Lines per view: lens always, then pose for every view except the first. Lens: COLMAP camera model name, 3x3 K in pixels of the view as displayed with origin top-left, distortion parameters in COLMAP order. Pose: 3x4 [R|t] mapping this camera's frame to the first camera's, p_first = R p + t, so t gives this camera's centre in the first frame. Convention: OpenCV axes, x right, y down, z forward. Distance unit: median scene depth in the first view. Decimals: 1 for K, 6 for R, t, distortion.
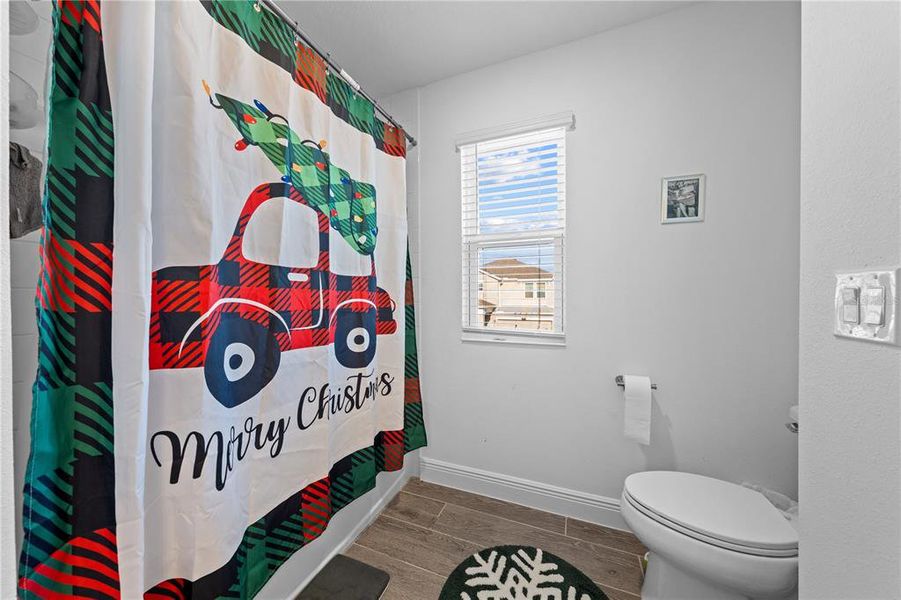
lens RADIAL K [[304.8, 0, 451.1], [0, 304.8, 299.0], [0, 0, 1]] dist [-0.004401, 0.001059]
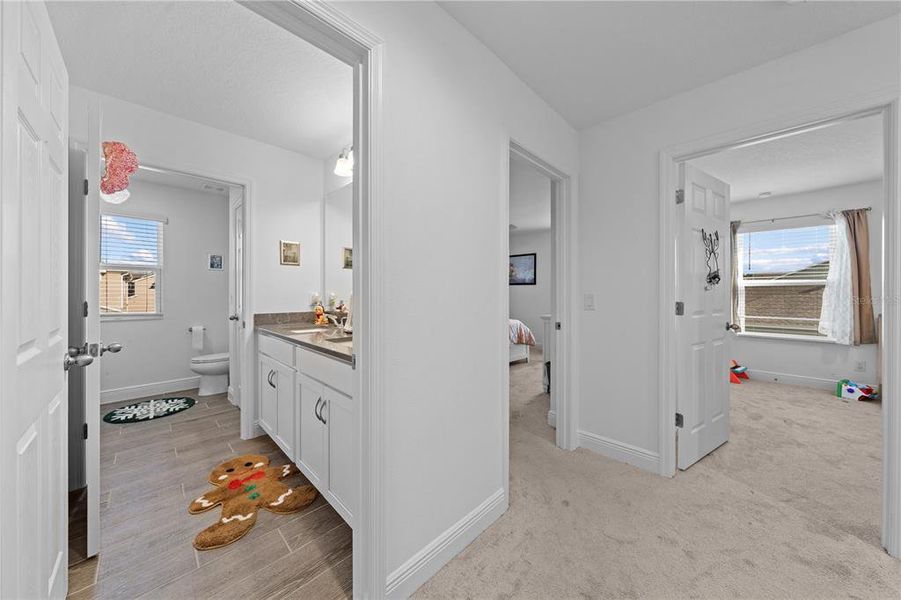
lens RADIAL K [[304.8, 0, 452.7], [0, 304.8, 293.8], [0, 0, 1]] dist [-0.004401, 0.001059]
pose [[0.377539, 0.000125, 0.925994, -1.019037], [0.001171, 0.999999, -0.000612, -0.028175], [-0.925993, 0.001315, 0.377539, -2.090510]]
